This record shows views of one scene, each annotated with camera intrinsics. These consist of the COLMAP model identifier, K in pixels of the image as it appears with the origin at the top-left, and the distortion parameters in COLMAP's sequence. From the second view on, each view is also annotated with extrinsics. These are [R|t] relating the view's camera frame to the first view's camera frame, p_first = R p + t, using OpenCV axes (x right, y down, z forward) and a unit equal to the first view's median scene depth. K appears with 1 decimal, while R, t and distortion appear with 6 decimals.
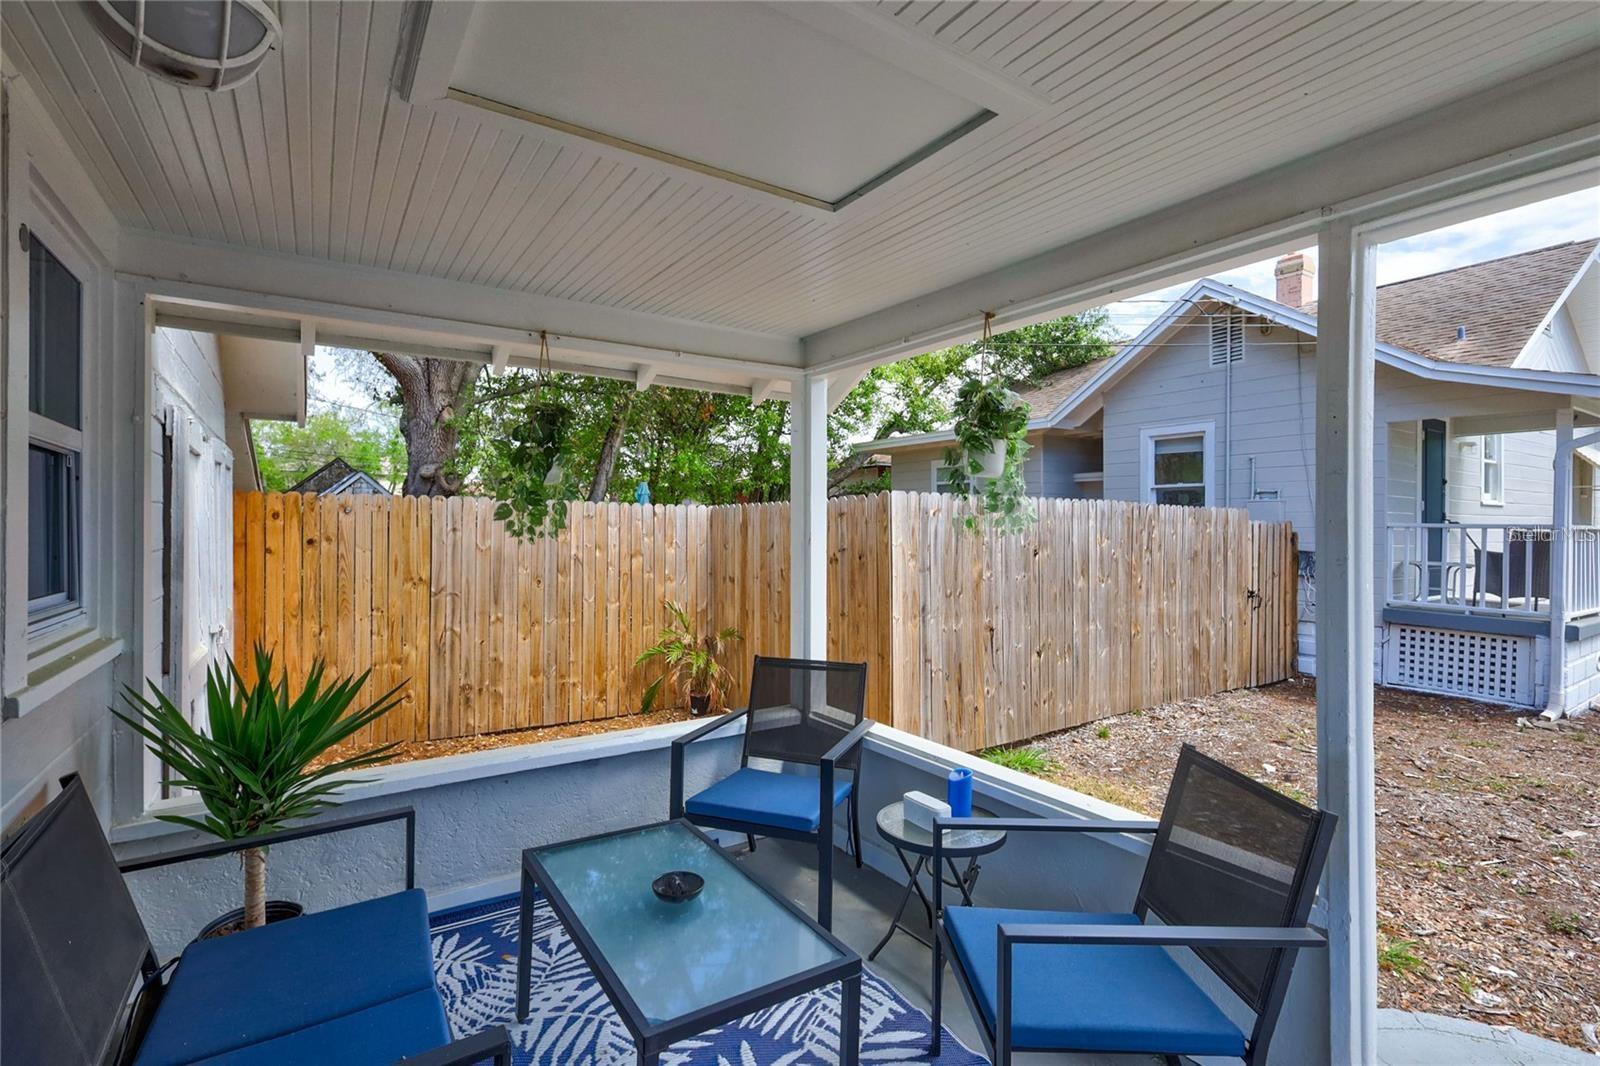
lens RADIAL K [[750.3, 0, 806.6], [0, 750.3, 531.8], [0, 0, 1]] dist [0.017559, -0.003587]
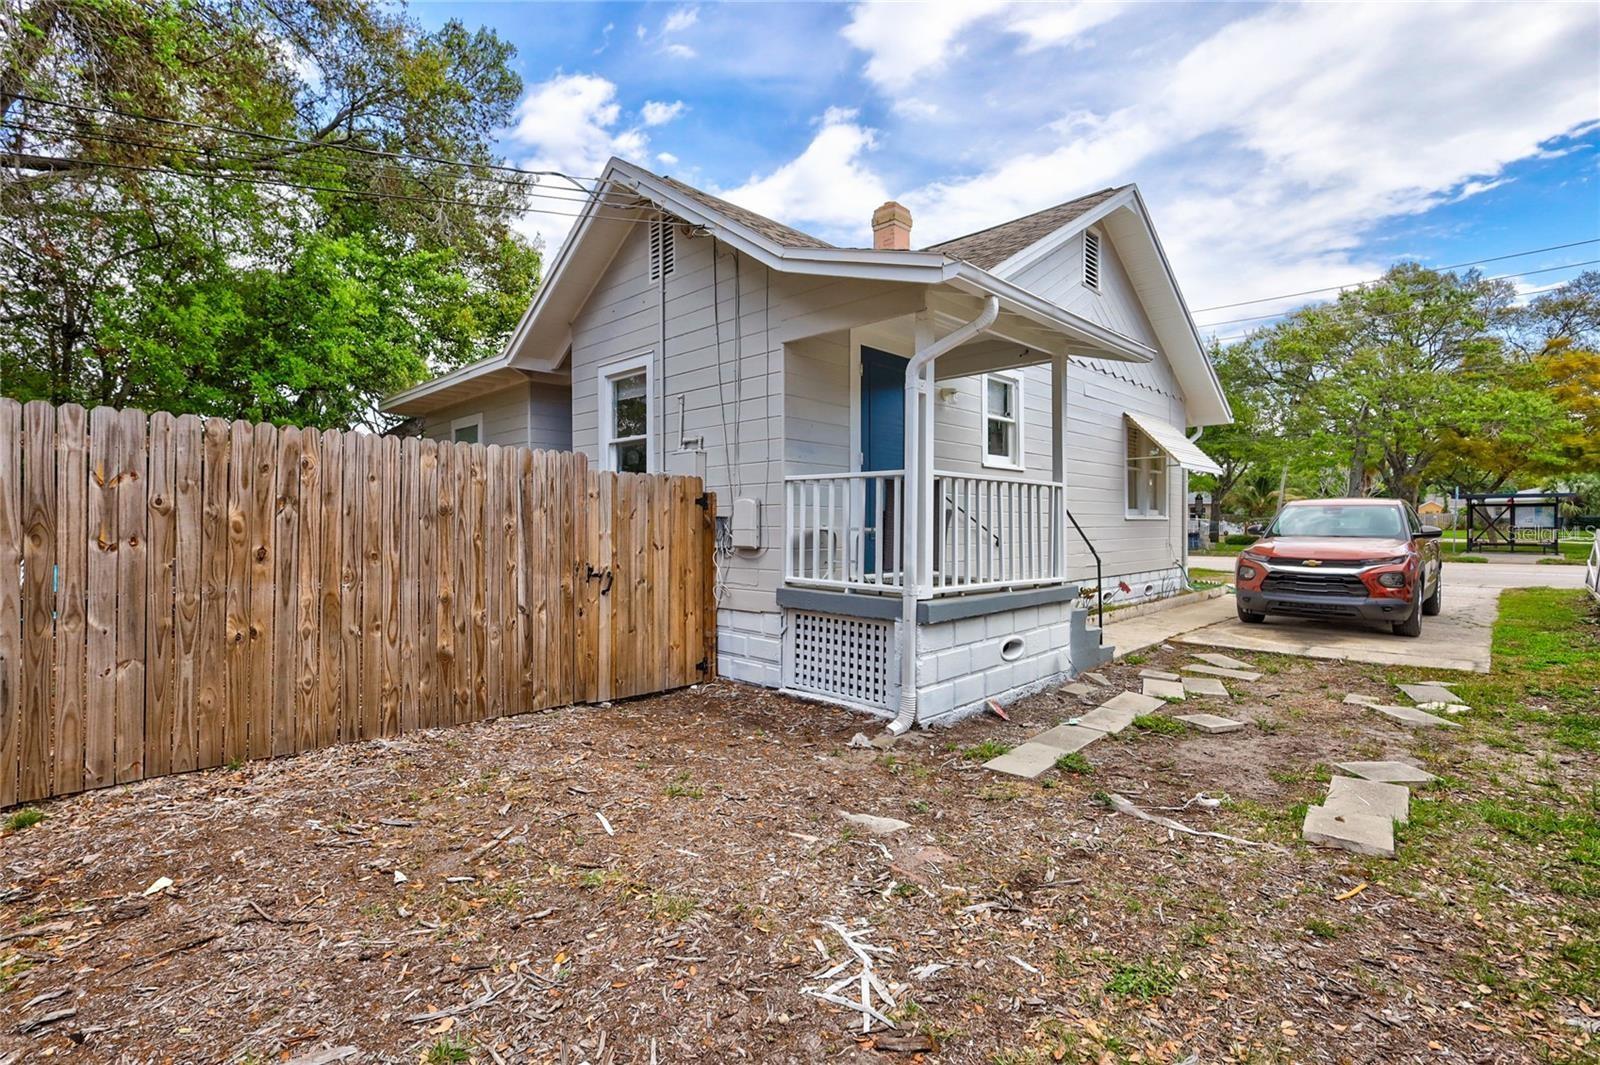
lens RADIAL K [[750.3, 0, 793.3], [0, 750.3, 528.1], [0, 0, 1]] dist [0.017559, -0.003587]
pose [[0.983704, -0.003595, 0.179762, 0.649105], [0.004436, 0.999981, -0.004279, 0.044095], [-0.179743, 0.005006, 0.983701, 0.258329]]
